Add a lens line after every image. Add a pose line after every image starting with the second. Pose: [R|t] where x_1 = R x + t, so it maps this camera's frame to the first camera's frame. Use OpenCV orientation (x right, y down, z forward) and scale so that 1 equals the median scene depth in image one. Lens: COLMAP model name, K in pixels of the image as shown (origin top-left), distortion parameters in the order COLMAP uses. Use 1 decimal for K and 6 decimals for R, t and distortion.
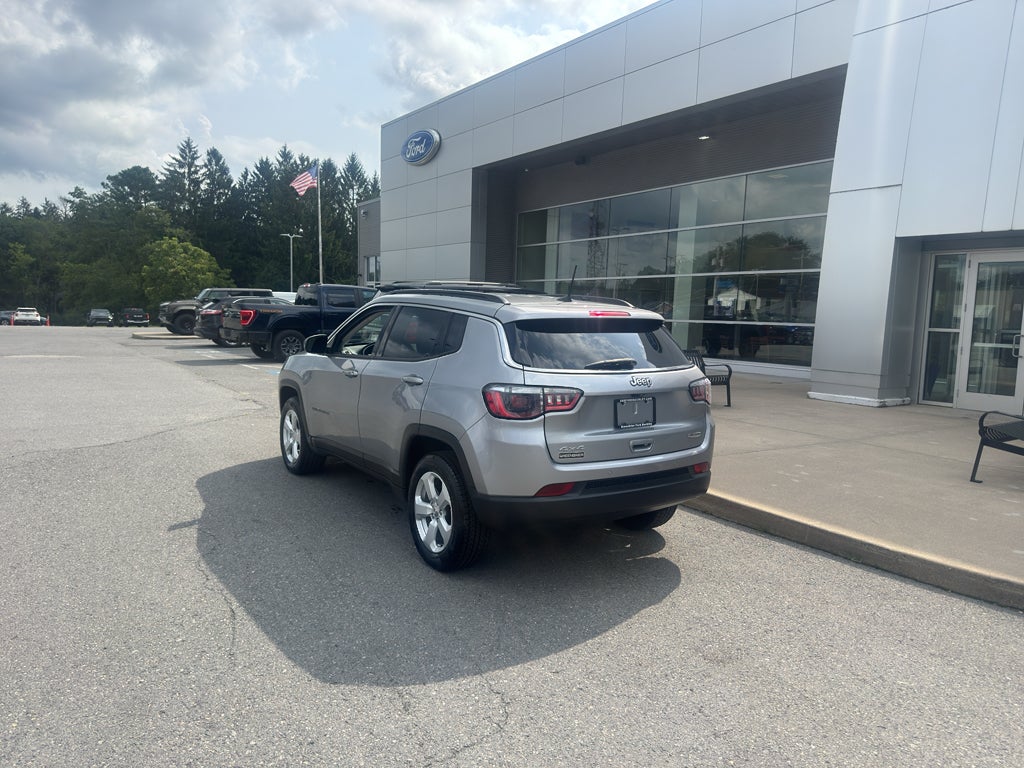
lens RADIAL K [[720.8, 0, 532.9], [0, 720.8, 398.2], [0, 0, 1]] dist [0.044977, -0.055059]
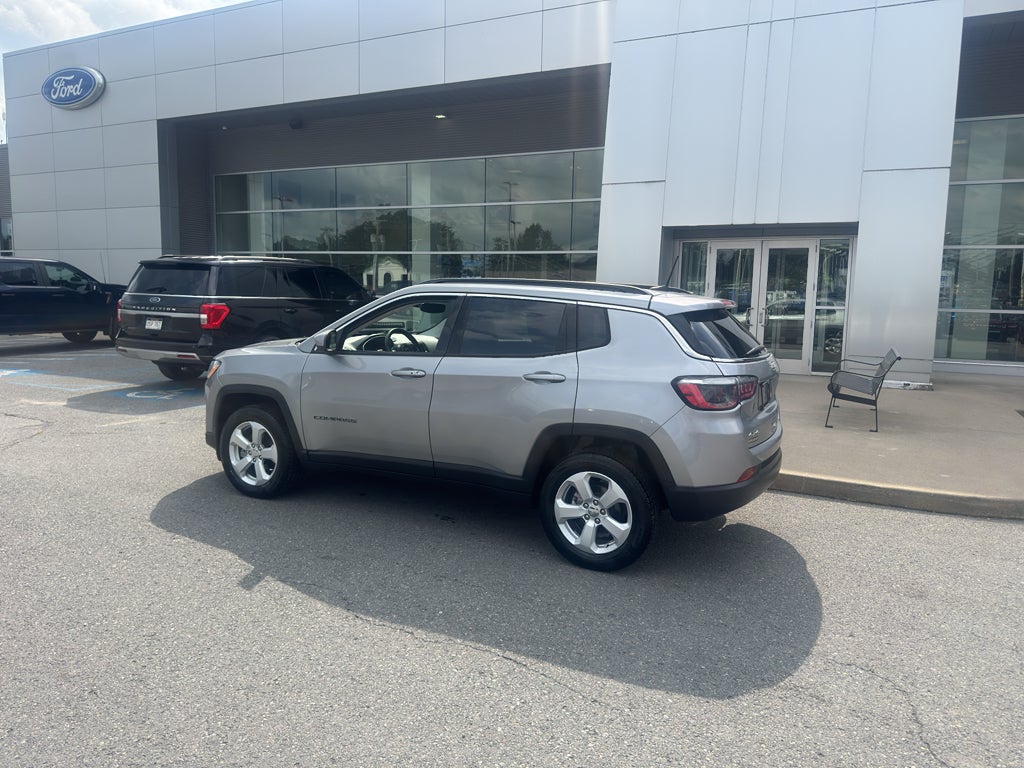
lens RADIAL K [[720.8, 0, 531.4], [0, 720.8, 385.9], [0, 0, 1]] dist [0.044977, -0.055059]
pose [[0.880668, -0.071161, 0.468360, -0.558614], [0.061355, 0.997460, 0.036183, -0.043927], [-0.469745, -0.003129, 0.882797, 0.162234]]
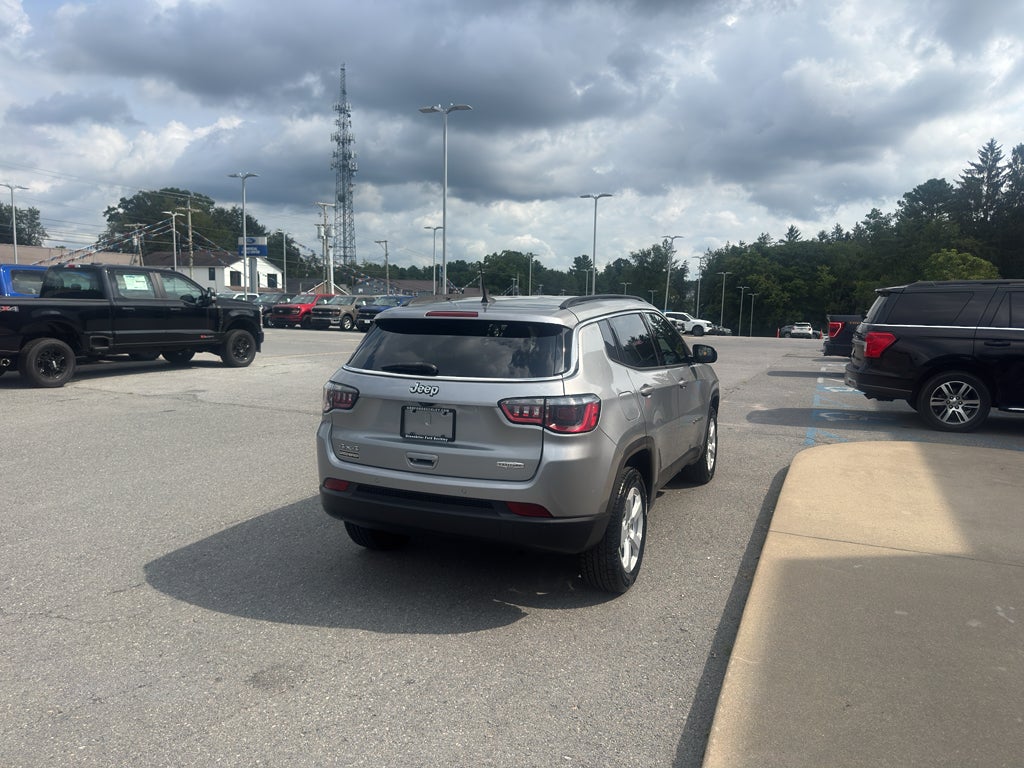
lens RADIAL K [[720.8, 0, 519.9], [0, 720.8, 411.4], [0, 0, 1]] dist [0.044977, -0.055059]
pose [[0.506116, 0.101828, -0.856433, 0.792369], [-0.104716, 0.992915, 0.056172, -0.046861], [0.856084, 0.061253, 0.513193, 0.525430]]
